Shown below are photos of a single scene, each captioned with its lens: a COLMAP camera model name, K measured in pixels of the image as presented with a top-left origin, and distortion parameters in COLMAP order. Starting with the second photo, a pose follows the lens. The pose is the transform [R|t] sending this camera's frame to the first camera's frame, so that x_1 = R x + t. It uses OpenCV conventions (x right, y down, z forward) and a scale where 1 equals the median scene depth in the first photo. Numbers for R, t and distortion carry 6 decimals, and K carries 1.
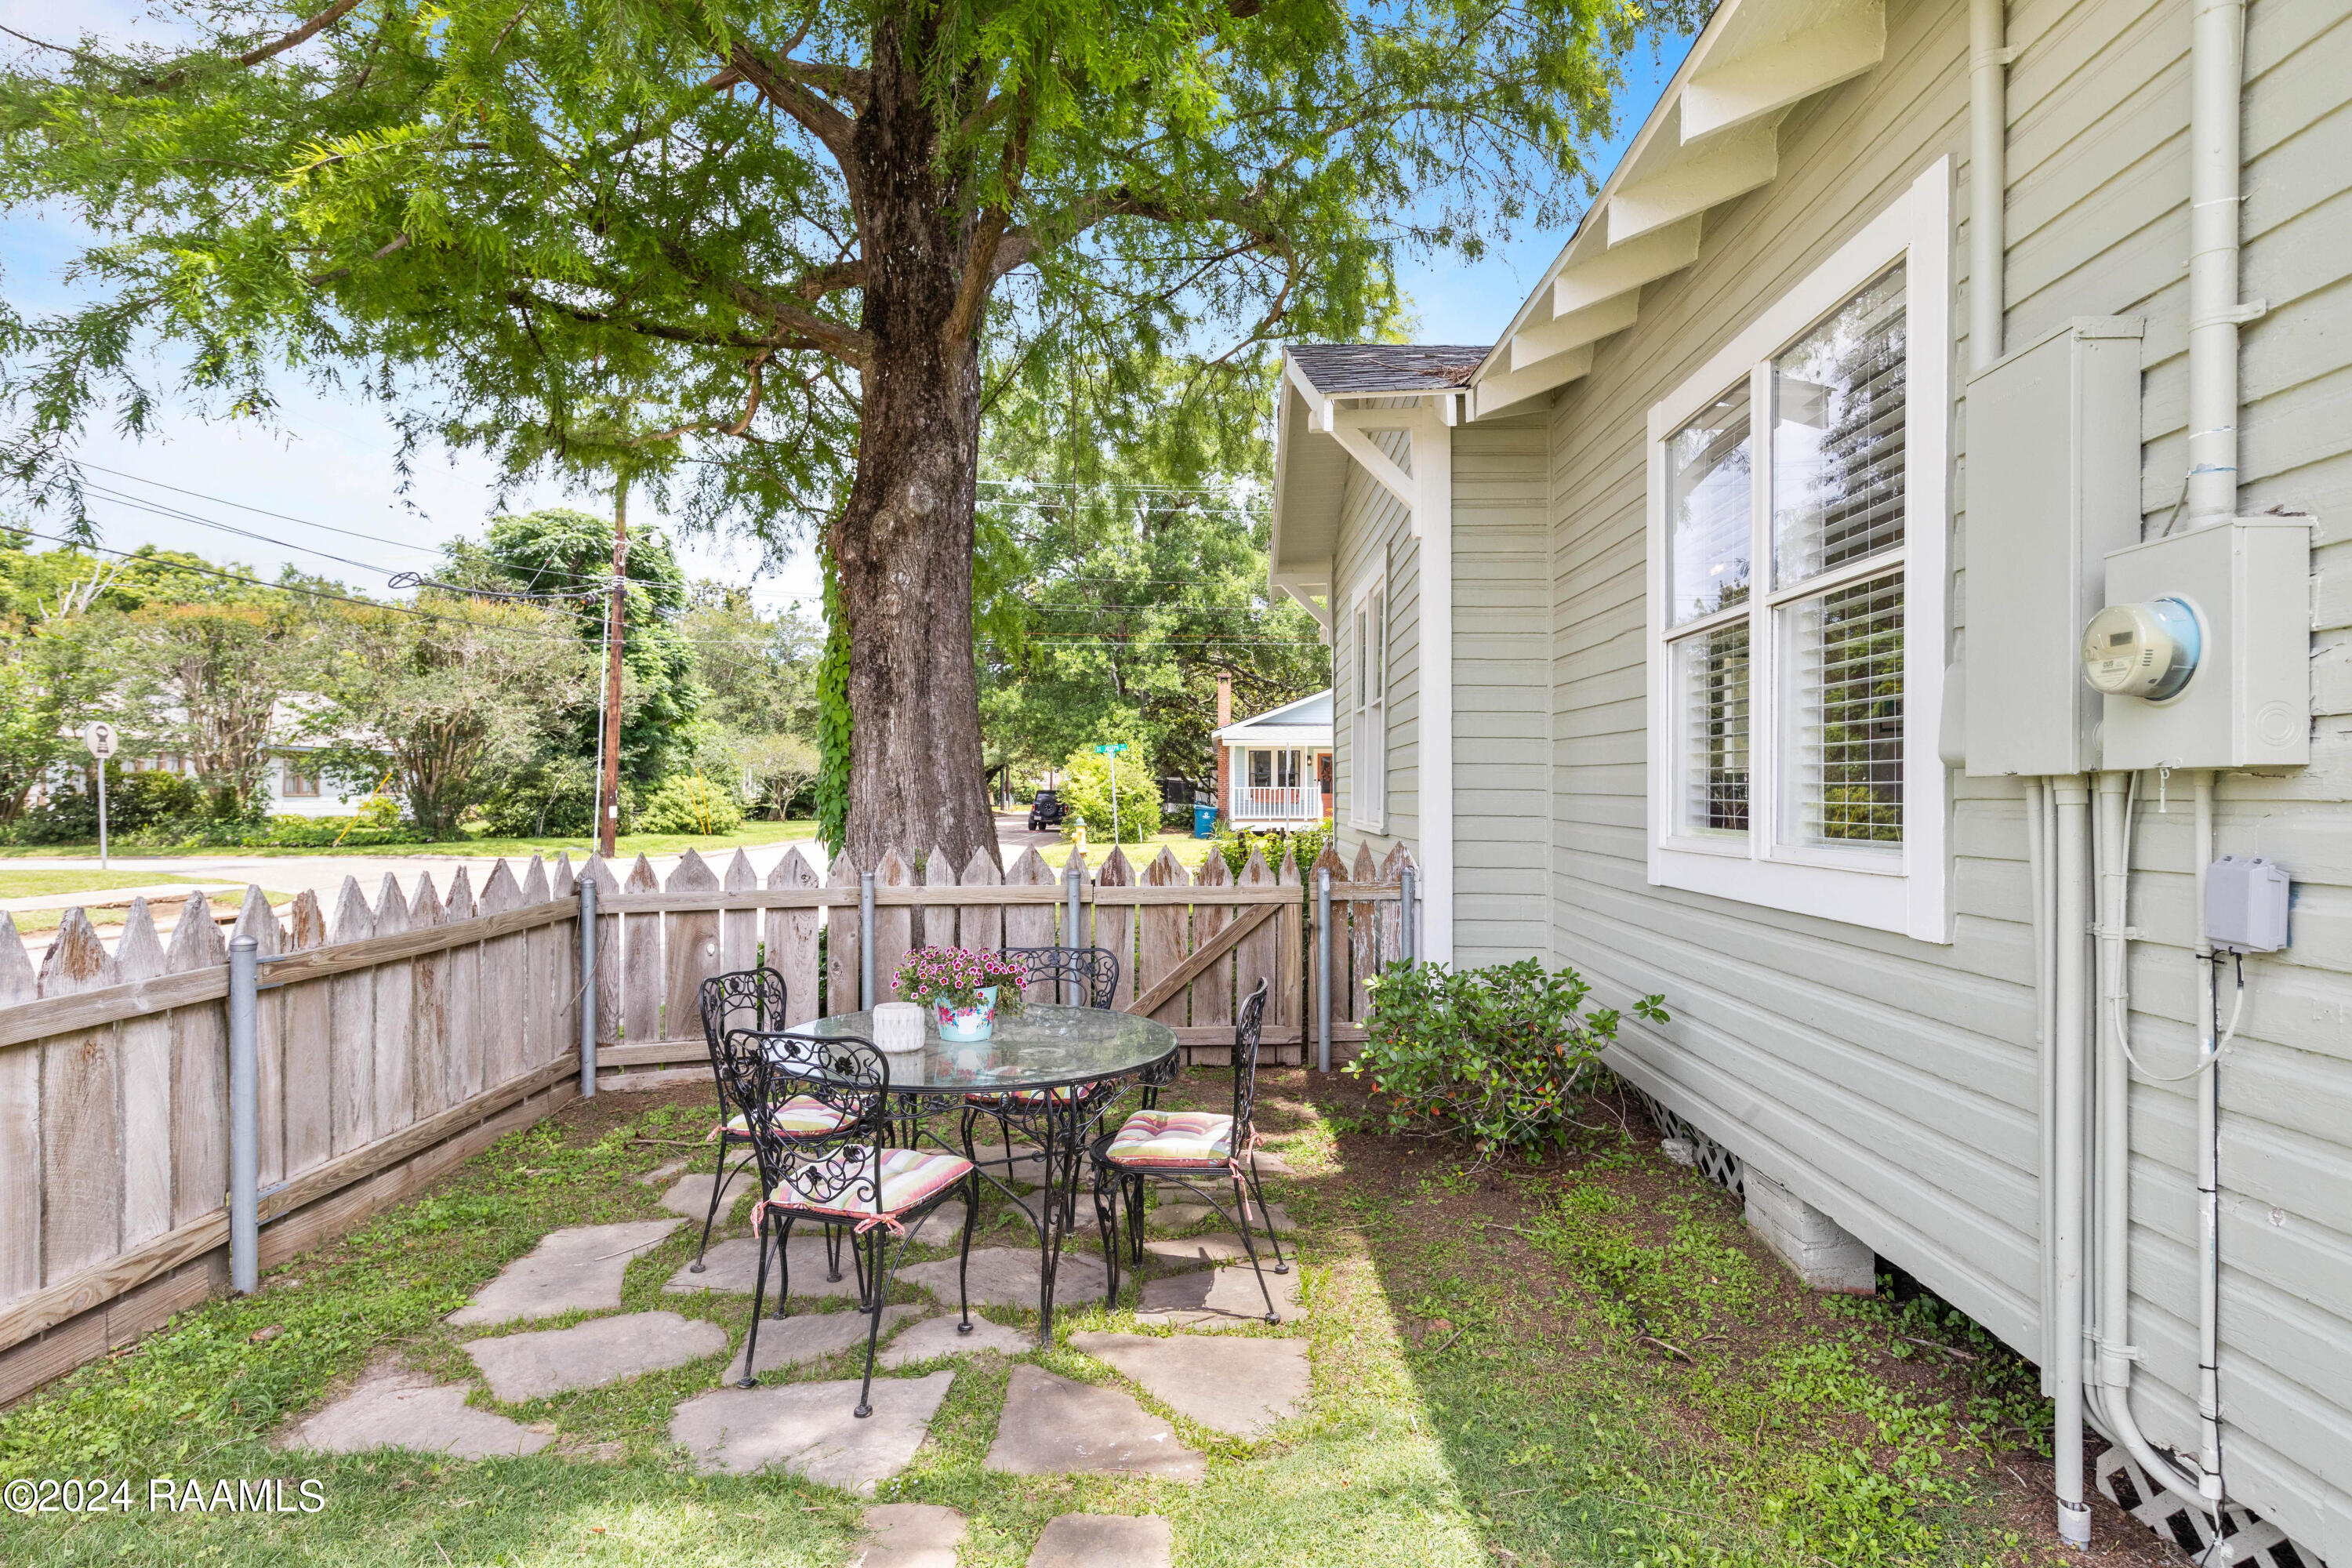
lens RADIAL K [[1254.3, 0, 1176.0], [0, 1254.3, 784.0], [0, 0, 1]] dist [-0.000712, -0.000511]
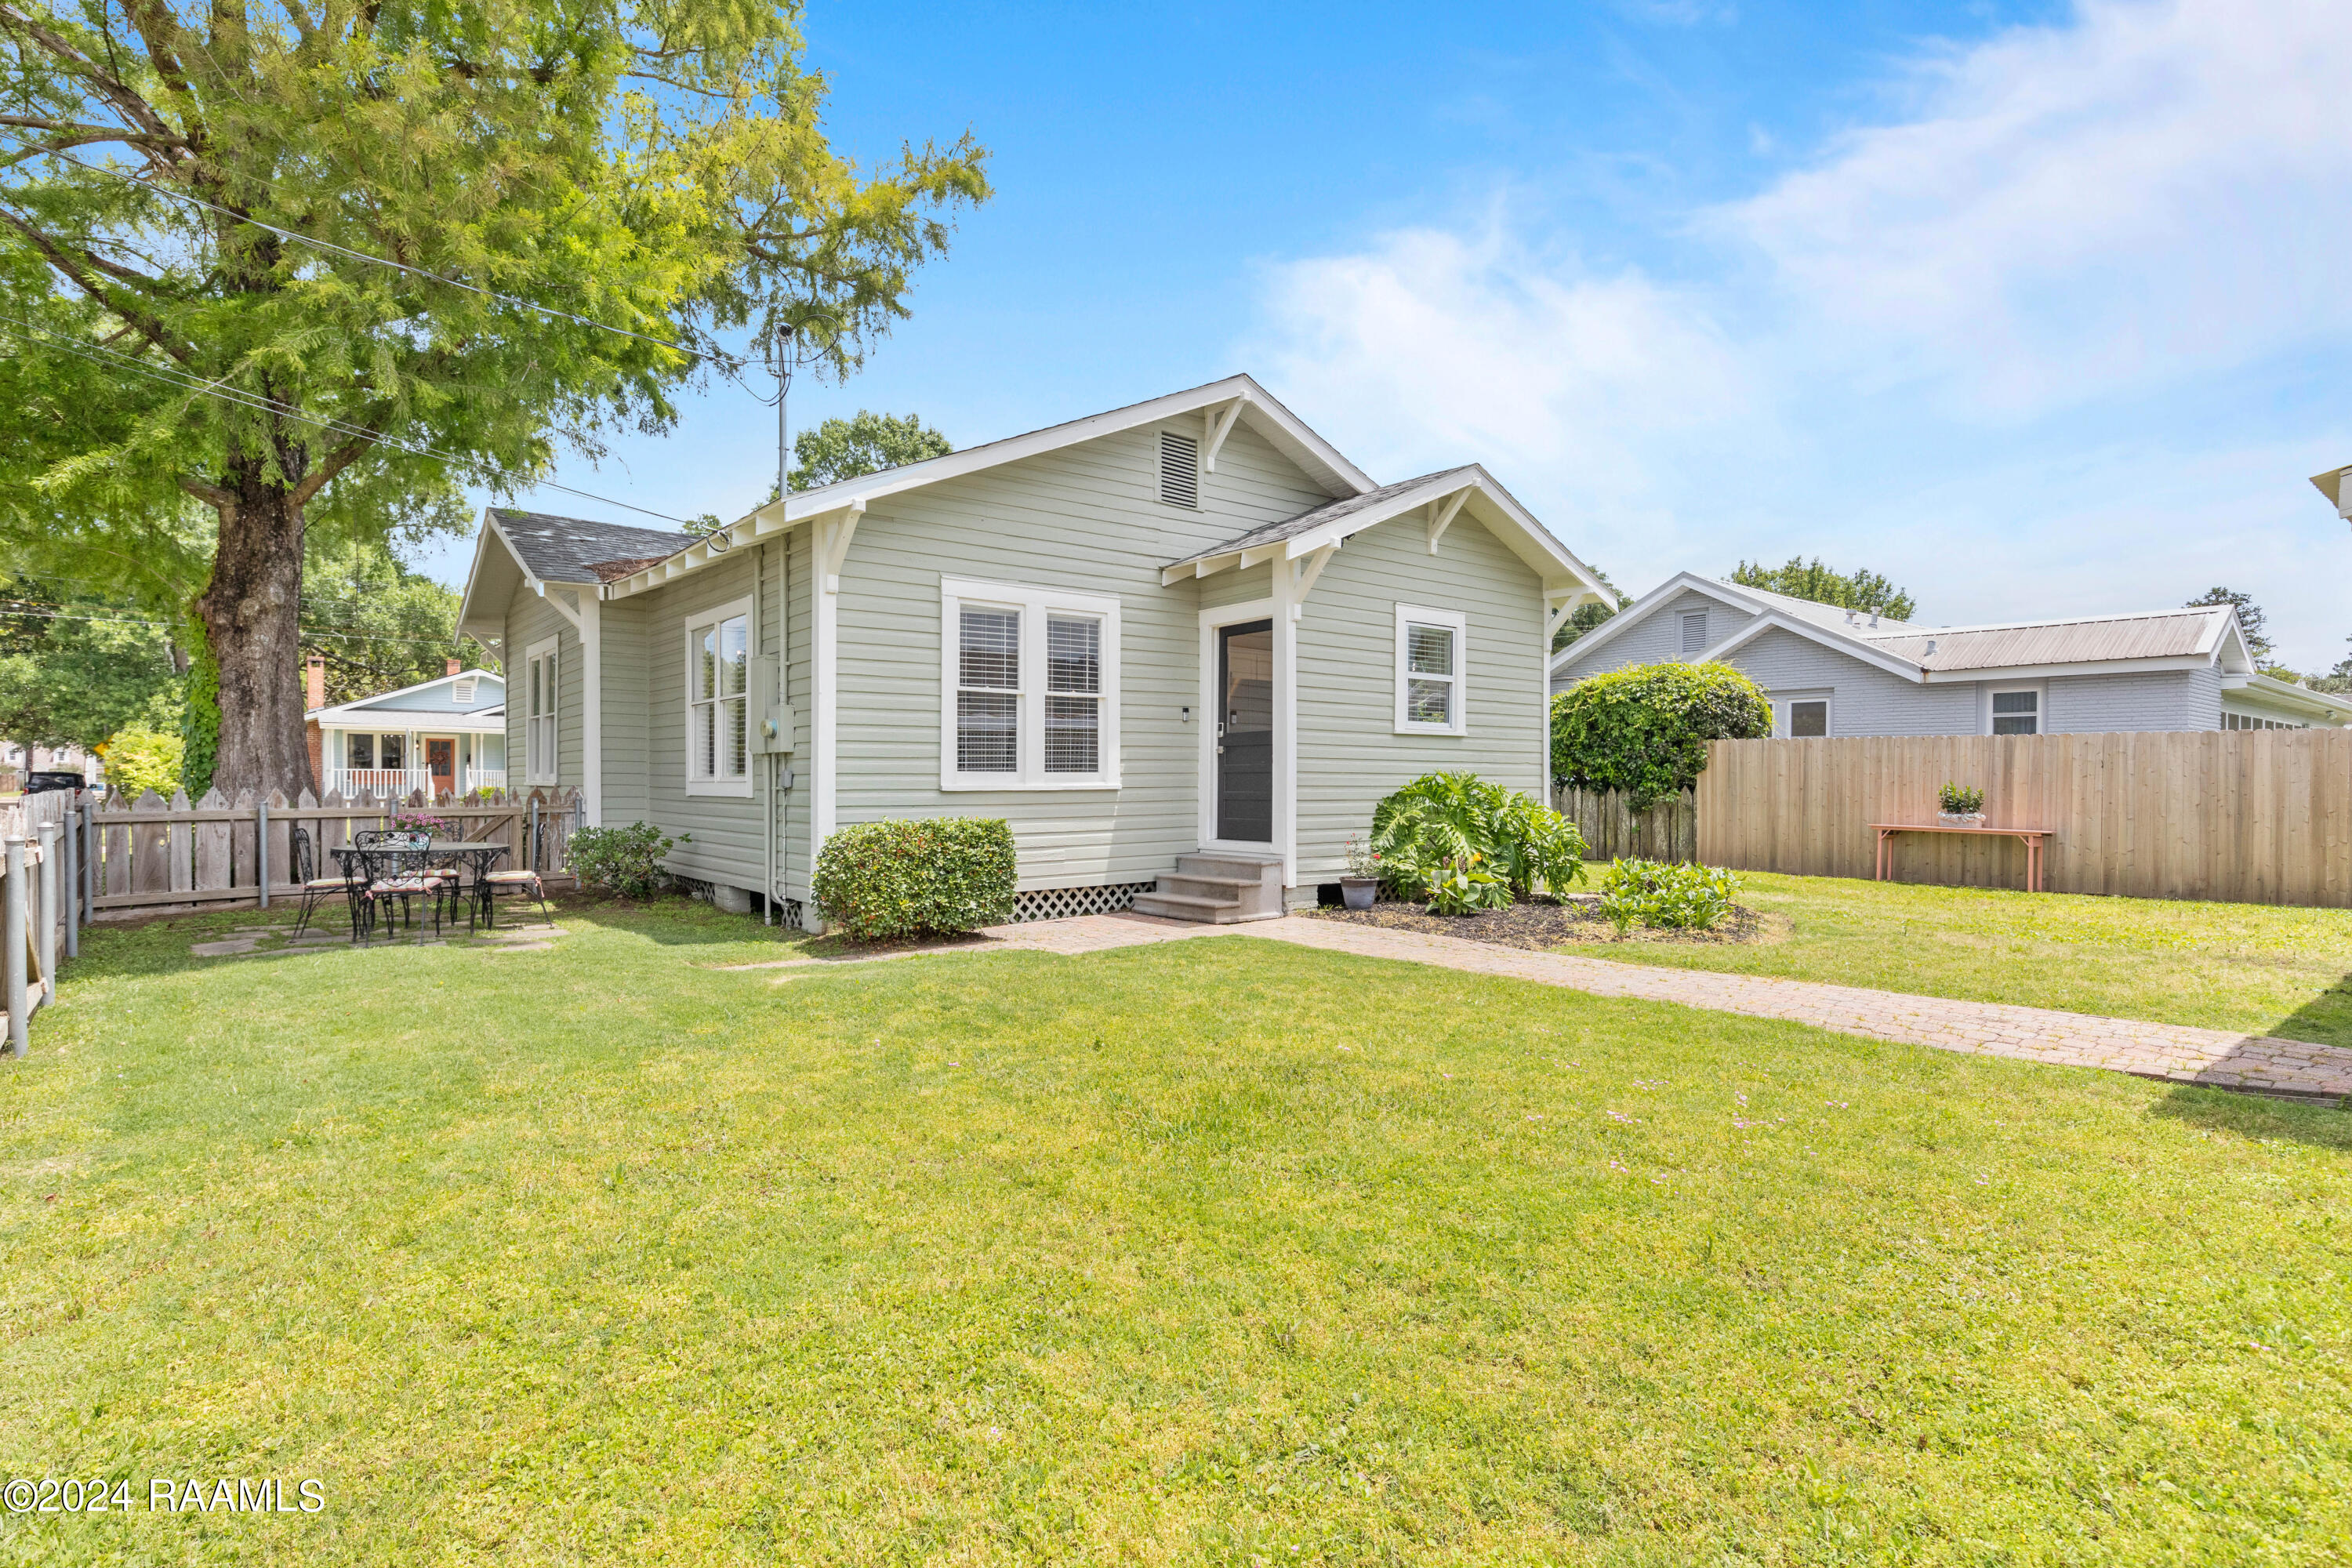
lens RADIAL K [[1185.3, 0, 1171.8], [0, 1185.3, 789.3], [0, 0, 1]] dist [0.006746, -0.000208]
pose [[0.764185, -0.002521, 0.644992, -0.318632], [-0.006419, 0.999913, 0.011513, 0.021554], [-0.644965, -0.012938, 0.764102, -1.099593]]
